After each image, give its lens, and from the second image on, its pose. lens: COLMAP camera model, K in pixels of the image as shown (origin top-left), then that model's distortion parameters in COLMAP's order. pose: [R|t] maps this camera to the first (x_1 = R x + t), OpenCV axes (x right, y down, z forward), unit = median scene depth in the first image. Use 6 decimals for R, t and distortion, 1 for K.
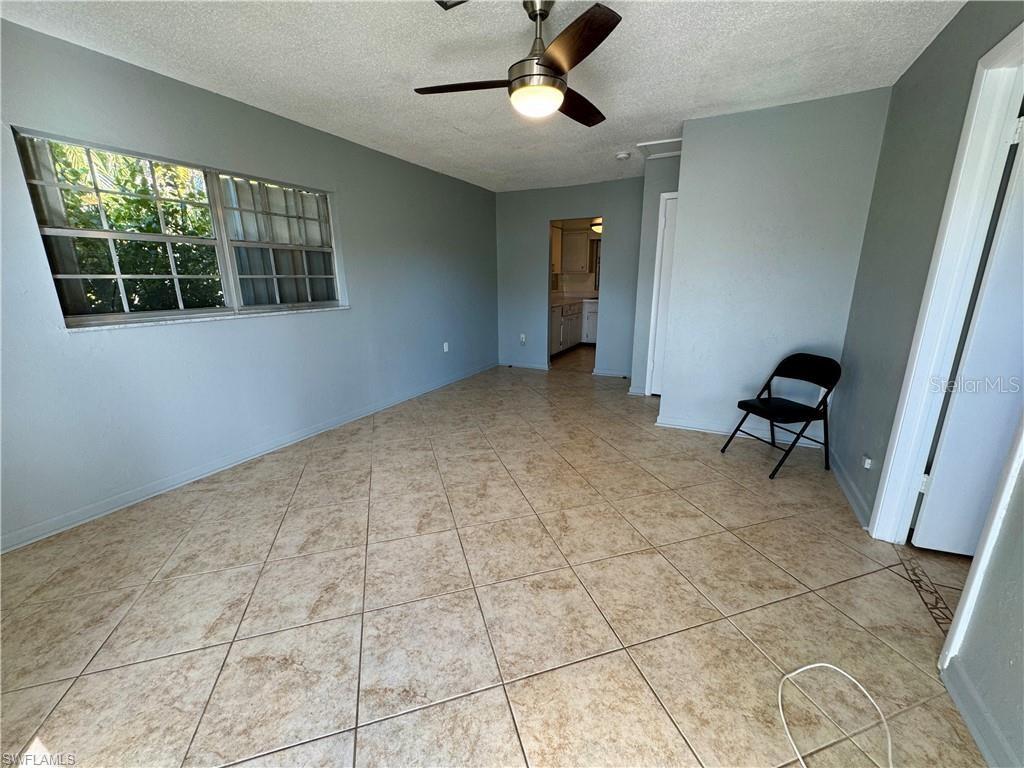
lens RADIAL K [[411.1, 0, 509.3], [0, 411.1, 381.4], [0, 0, 1]] dist [-0.005448, 0.000805]
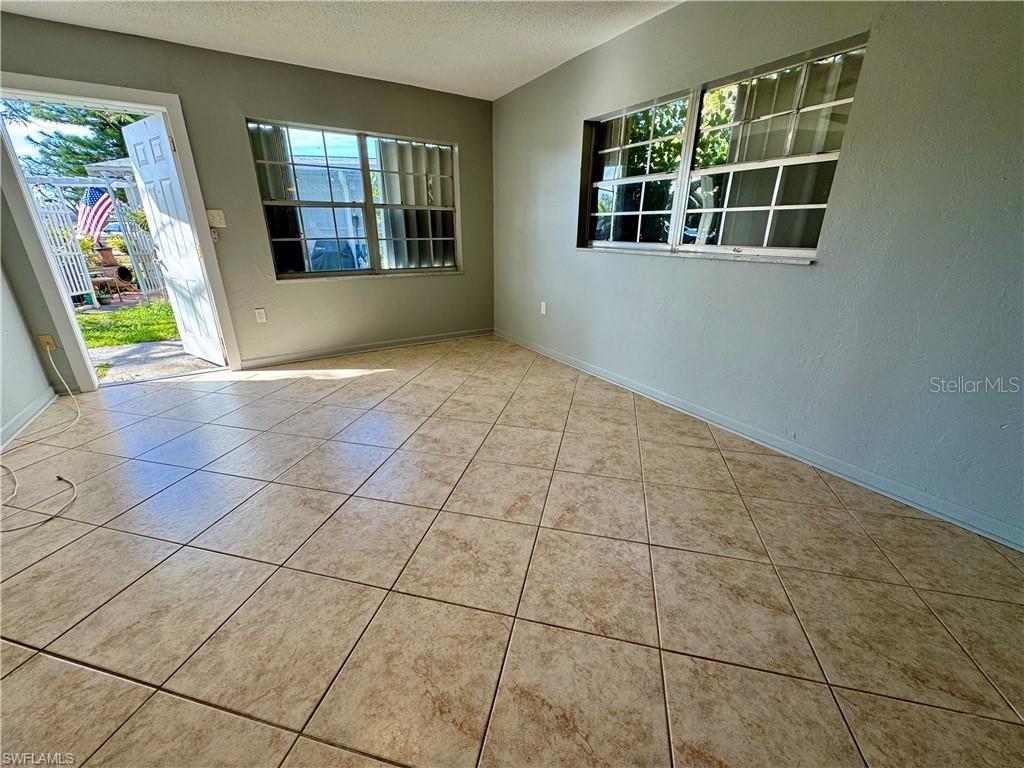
lens RADIAL K [[411.1, 0, 513.7], [0, 411.1, 384.1], [0, 0, 1]] dist [-0.005448, 0.000805]
pose [[-0.503373, 0.305472, -0.808272, 0.413086], [-0.213271, 0.862560, 0.458809, -0.269238], [0.837336, 0.403333, -0.369041, 1.211889]]
